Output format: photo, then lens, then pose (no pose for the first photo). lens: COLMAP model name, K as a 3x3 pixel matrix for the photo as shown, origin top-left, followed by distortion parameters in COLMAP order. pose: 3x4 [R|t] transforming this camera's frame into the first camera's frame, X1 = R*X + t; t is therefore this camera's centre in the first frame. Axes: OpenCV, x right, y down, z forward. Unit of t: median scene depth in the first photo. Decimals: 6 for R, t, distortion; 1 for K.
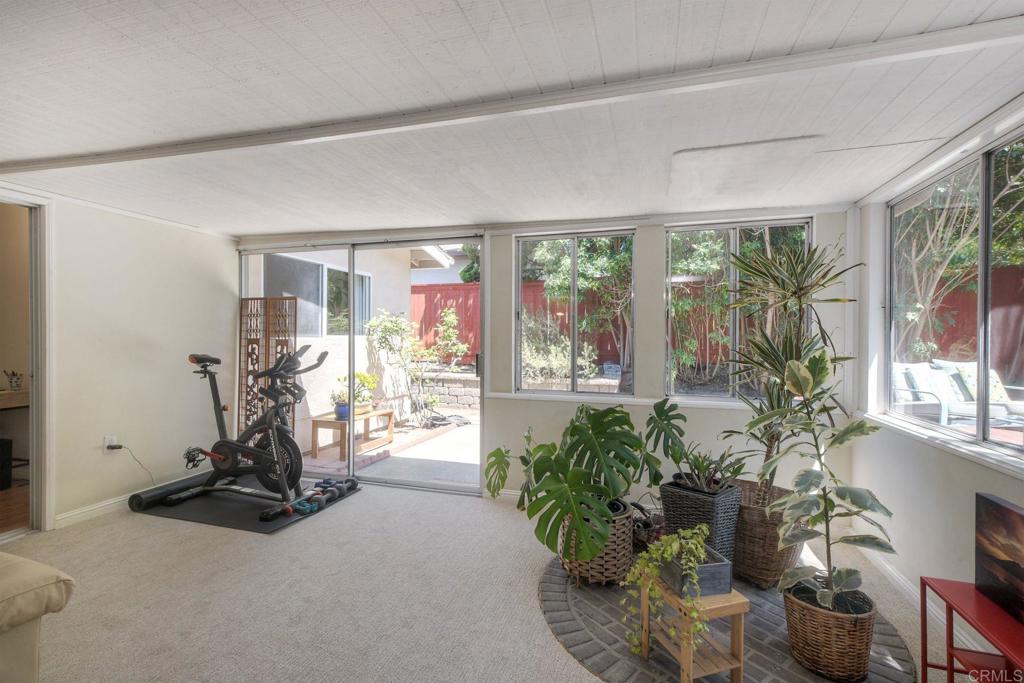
lens RADIAL K [[462.4, 0, 507.2], [0, 462.4, 341.5], [0, 0, 1]] dist [0.000638, -0.000325]
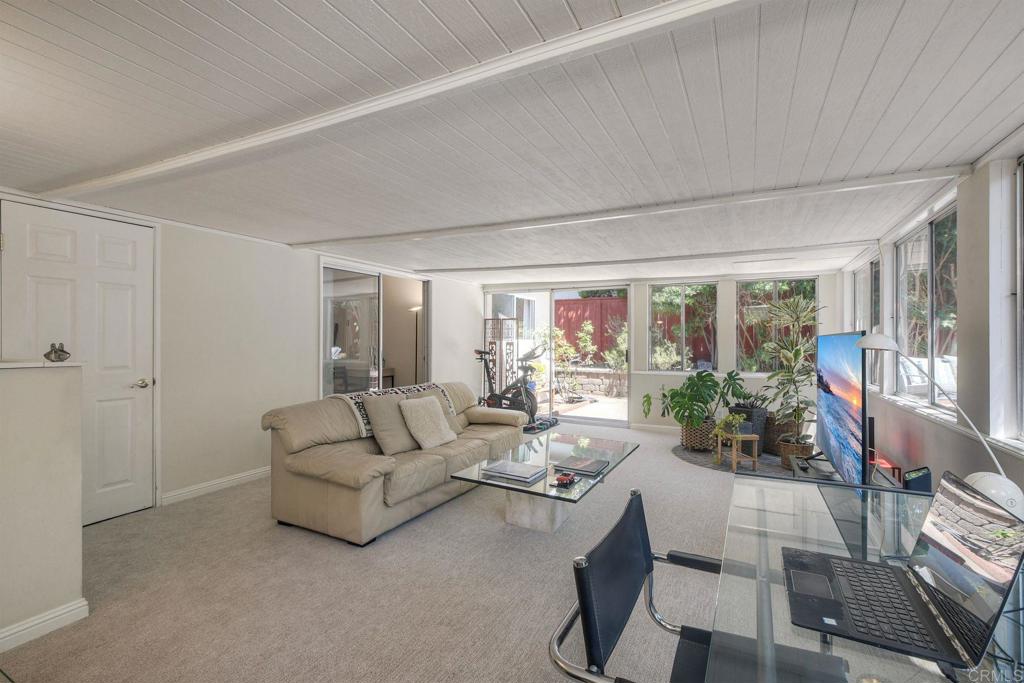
lens RADIAL K [[462.4, 0, 507.2], [0, 462.4, 341.5], [0, 0, 1]] dist [0.000638, -0.000325]
pose [[0.984141, -0.000440, -0.177386, -0.182097], [-0.000827, 0.999975, -0.007071, 0.006318], [0.177385, 0.007105, 0.984116, -0.777776]]
